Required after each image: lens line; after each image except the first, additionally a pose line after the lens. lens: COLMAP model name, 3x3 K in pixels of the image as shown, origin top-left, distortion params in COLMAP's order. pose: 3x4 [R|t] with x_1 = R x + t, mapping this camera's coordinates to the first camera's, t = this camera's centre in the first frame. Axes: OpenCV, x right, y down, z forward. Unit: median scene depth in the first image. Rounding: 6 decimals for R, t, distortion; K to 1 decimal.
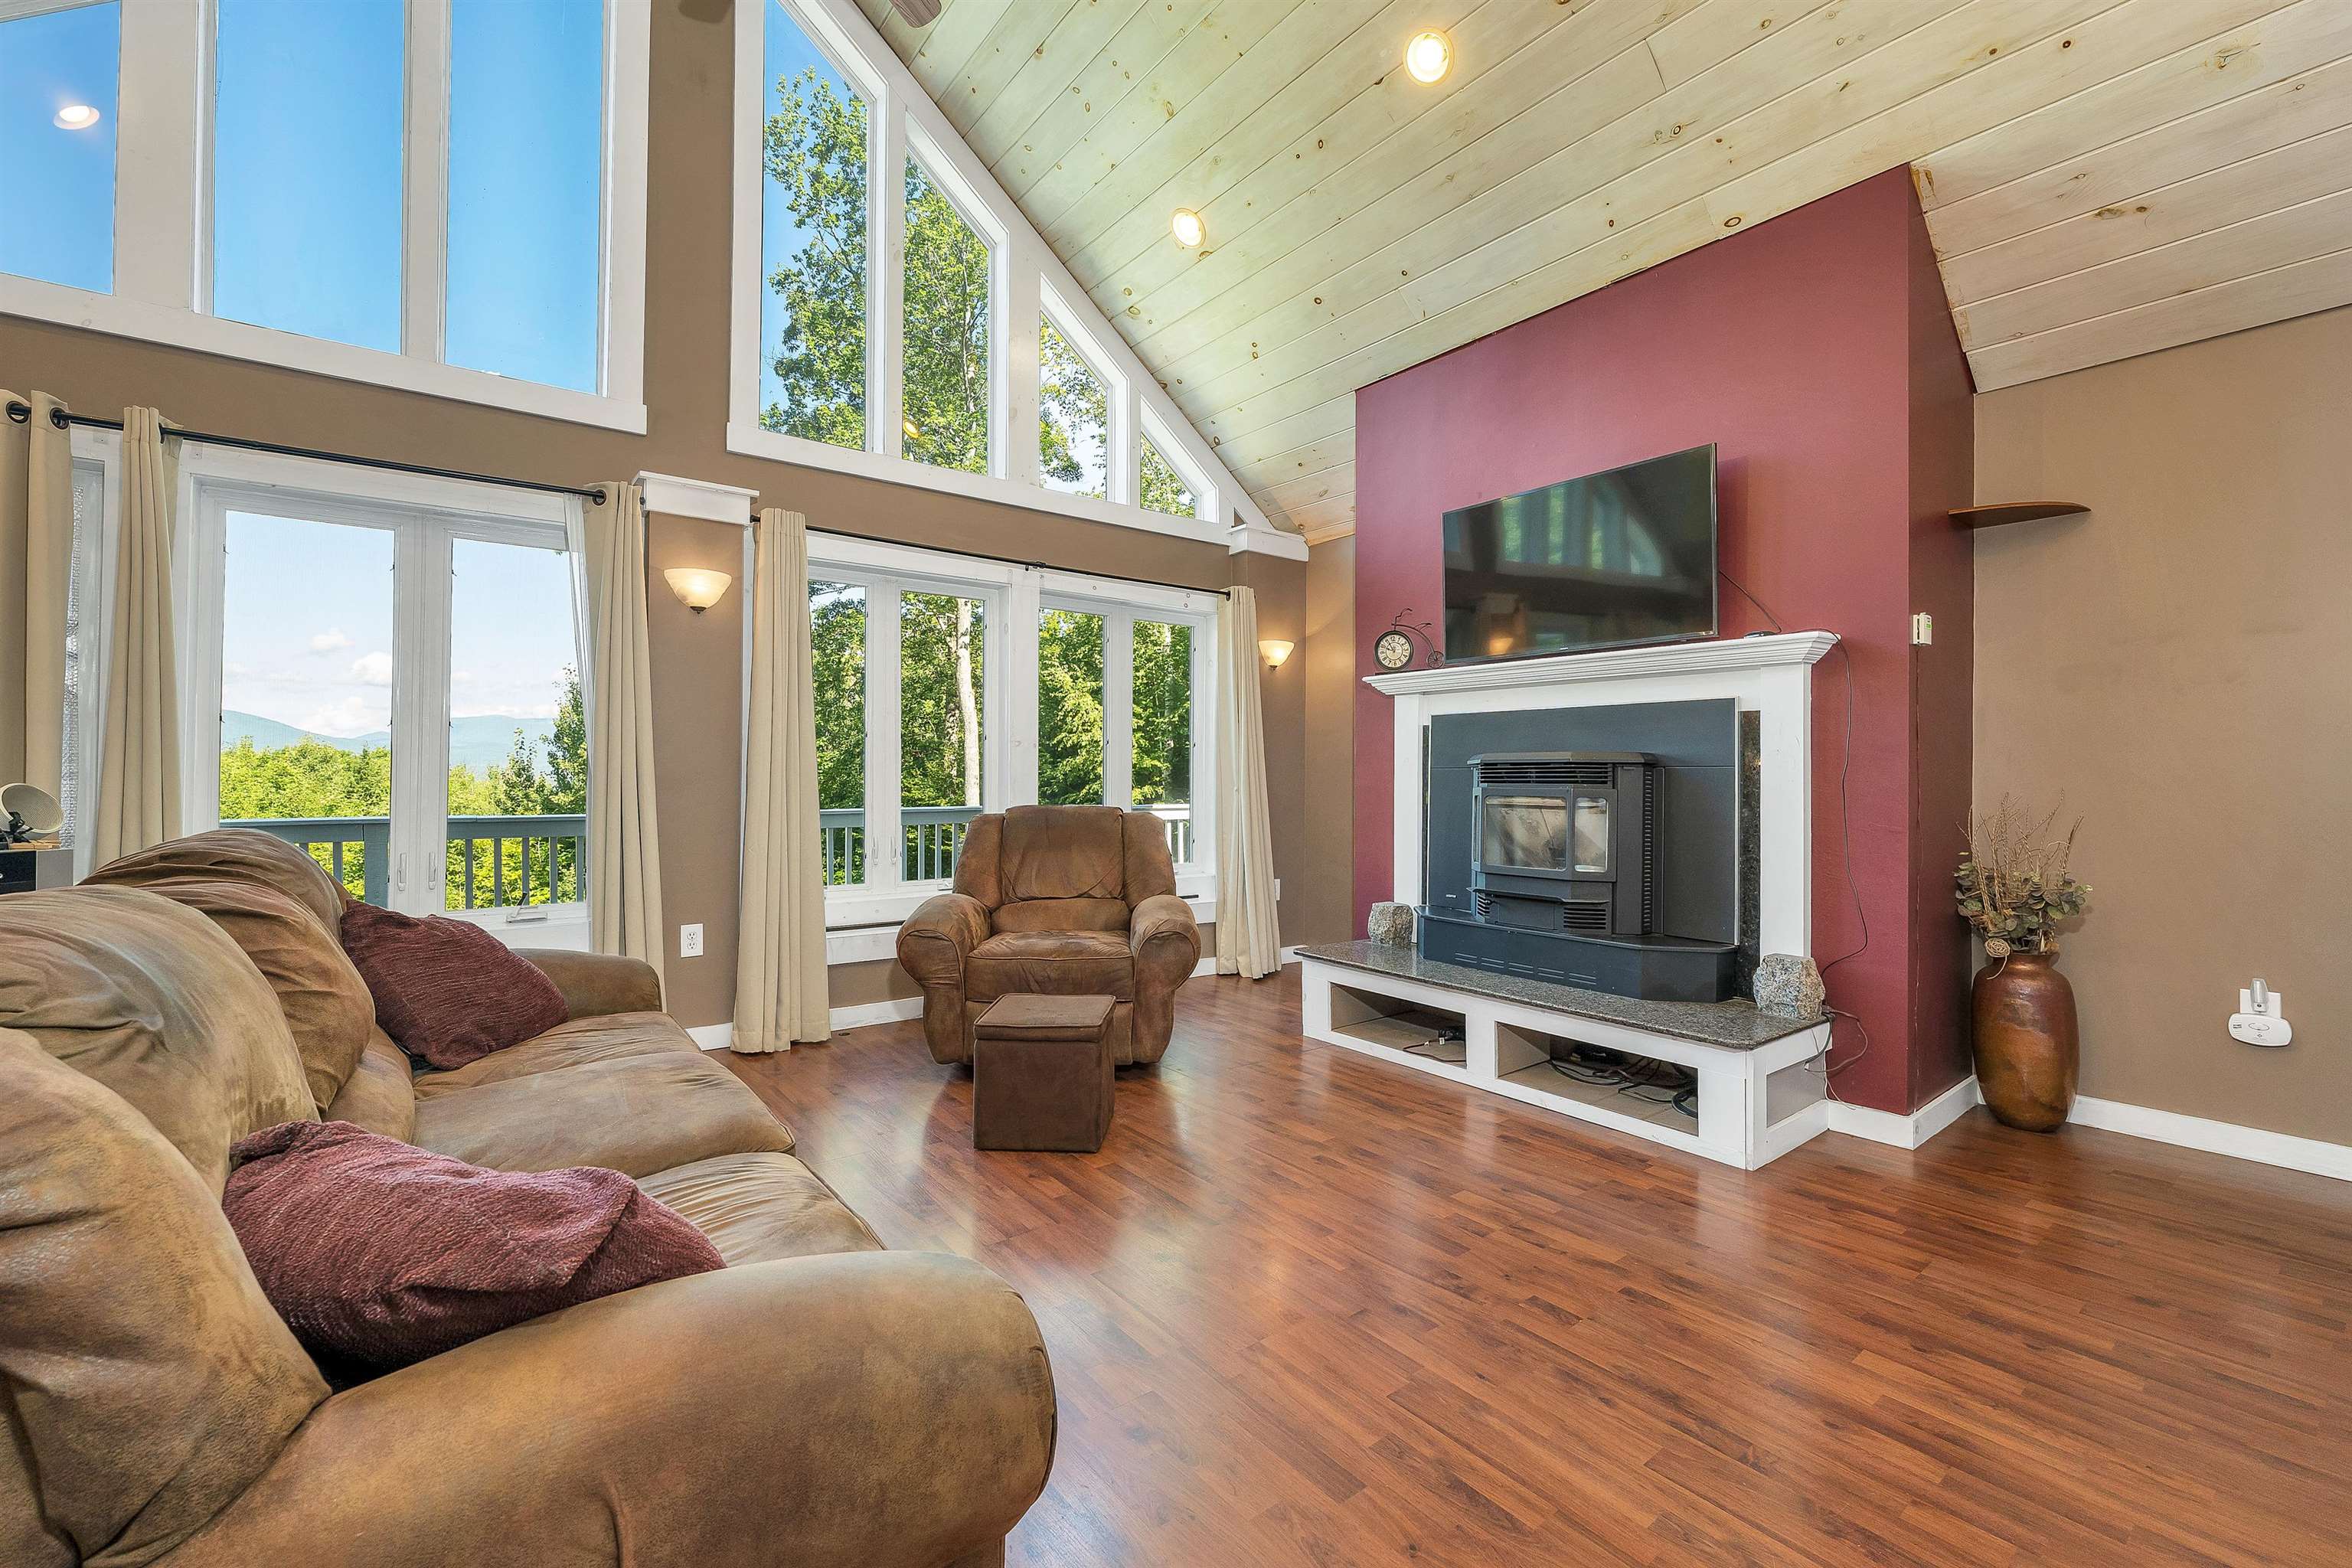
lens RADIAL K [[972.5, 0, 1164.7], [0, 972.5, 768.2], [0, 0, 1]] dist [-0.003034, -0.000113]
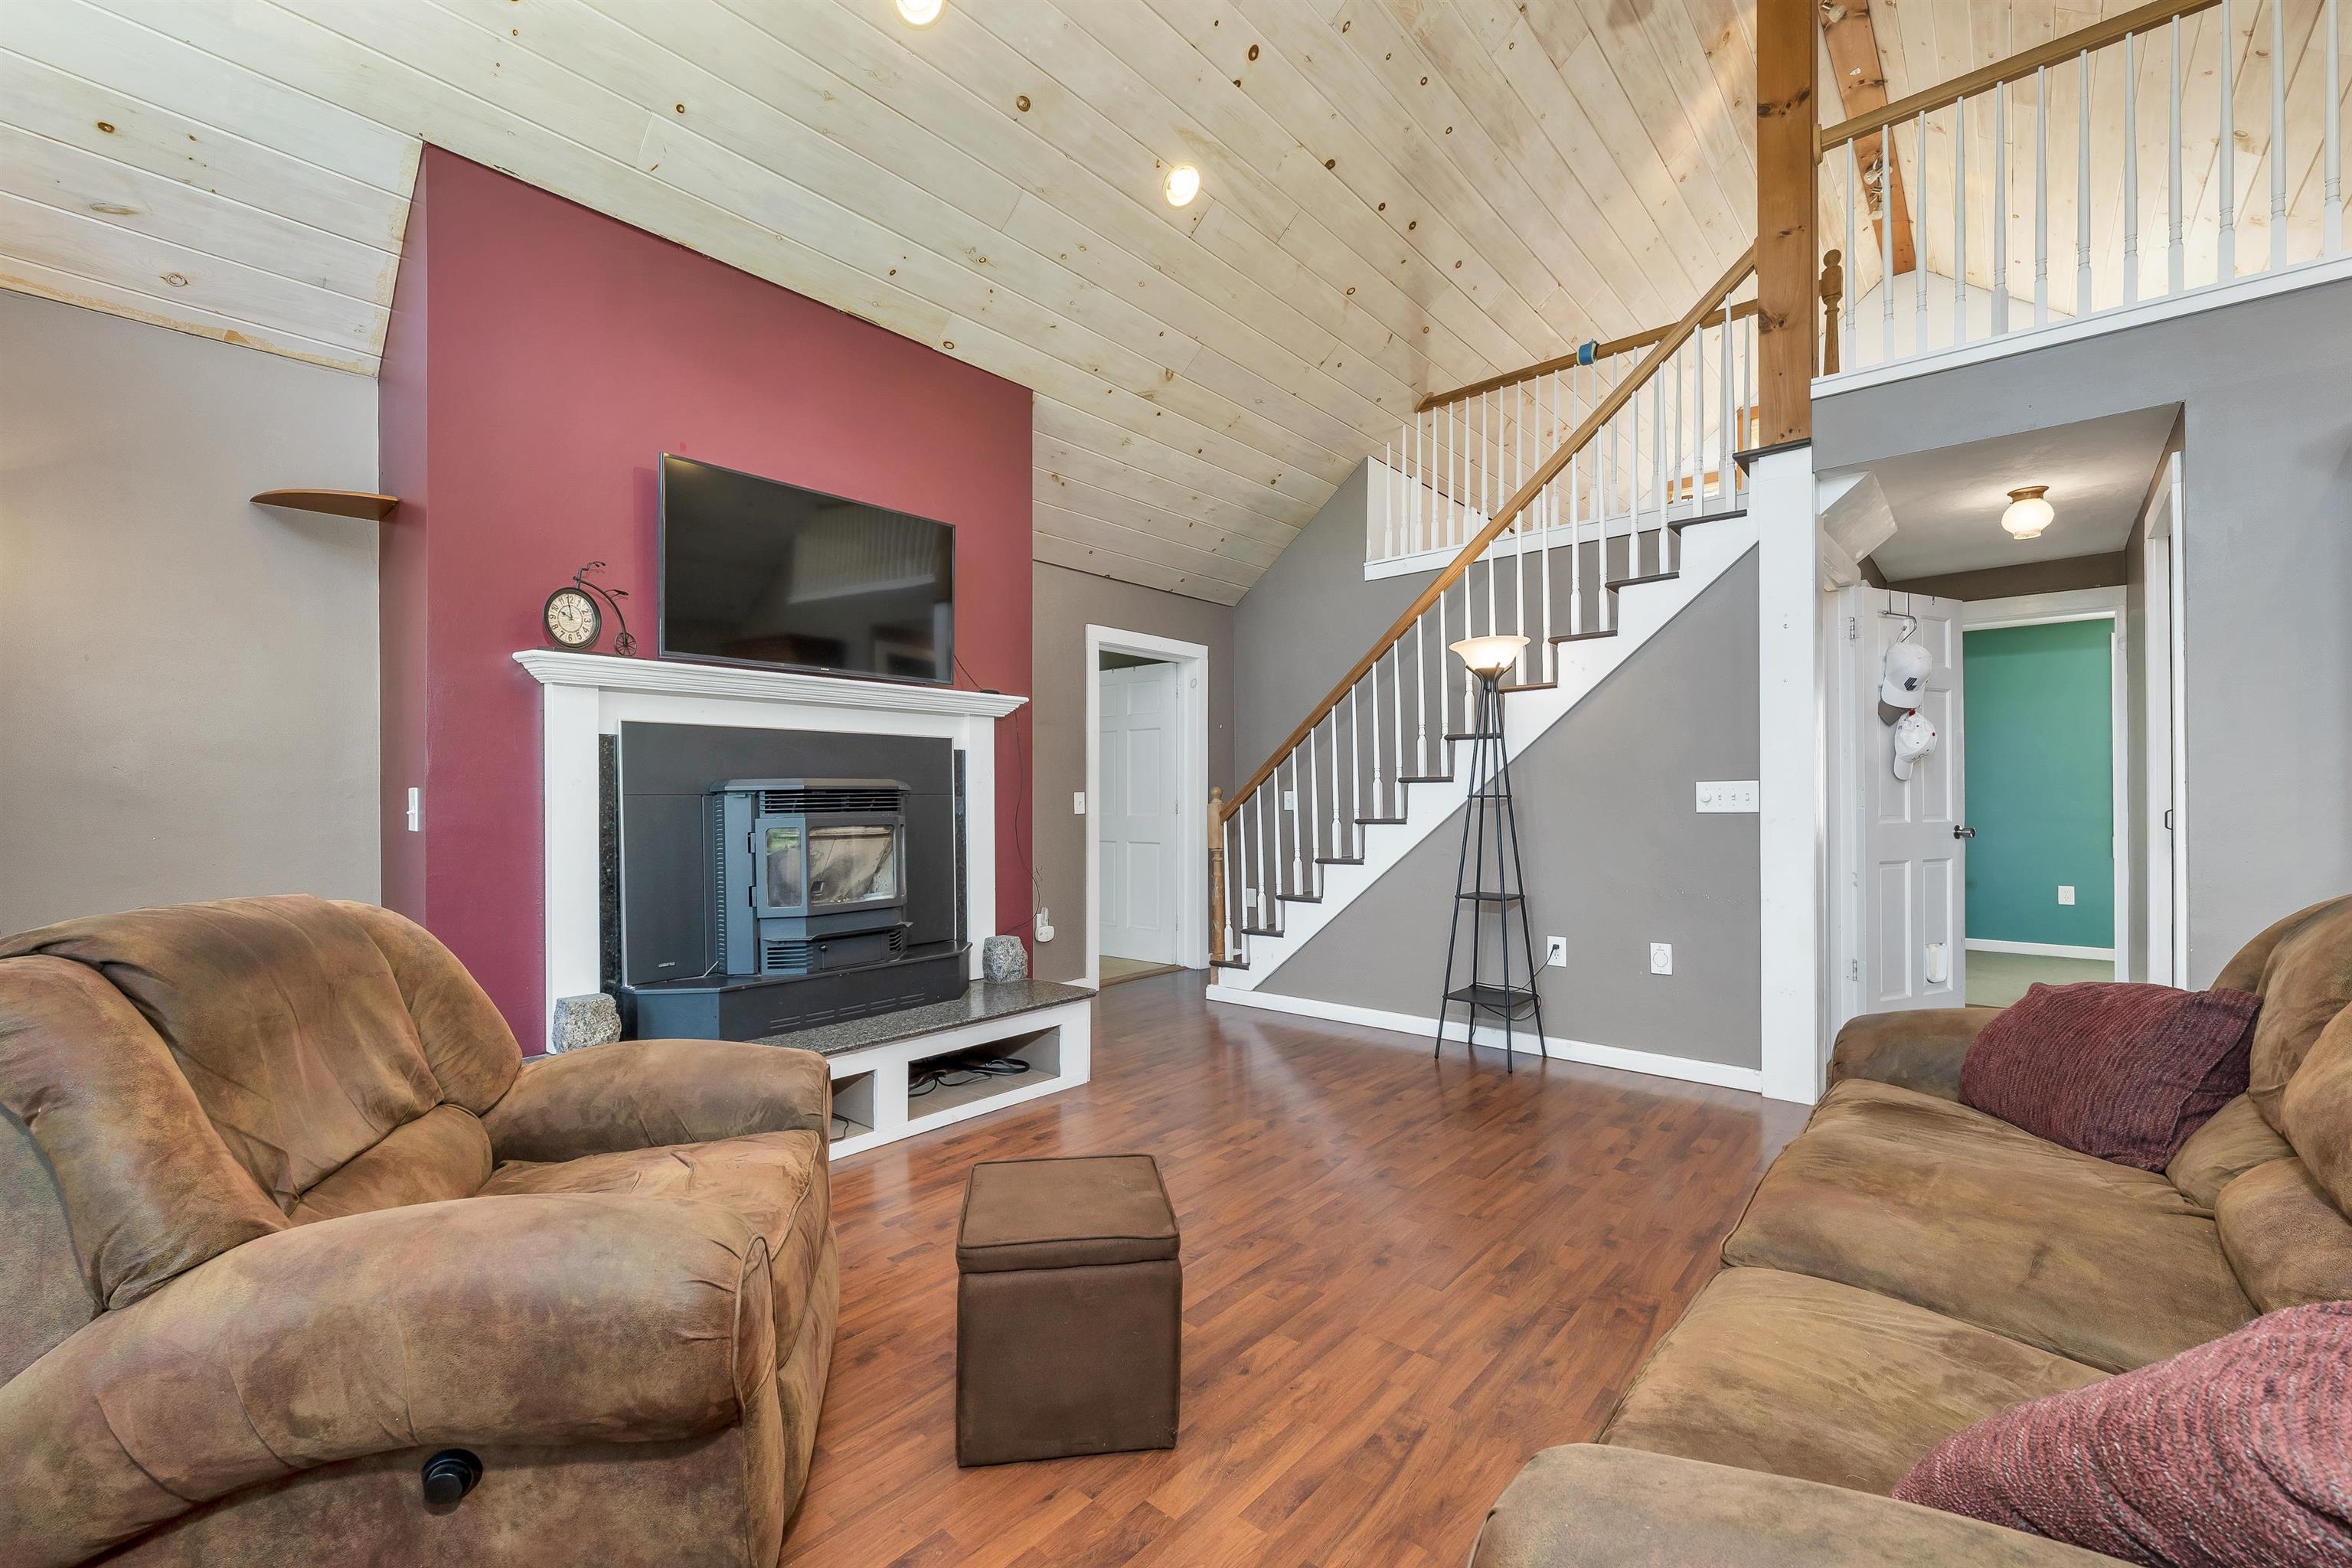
lens RADIAL K [[960.5, 0, 1181.3], [0, 960.5, 804.9], [0, 0, 1]] dist [-0.000503, -0.000068]
pose [[-0.205745, -0.008161, 0.978572, -0.614853], [-0.001299, 0.999967, 0.008066, 0.001451], [-0.978605, 0.000388, -0.205748, 0.905570]]
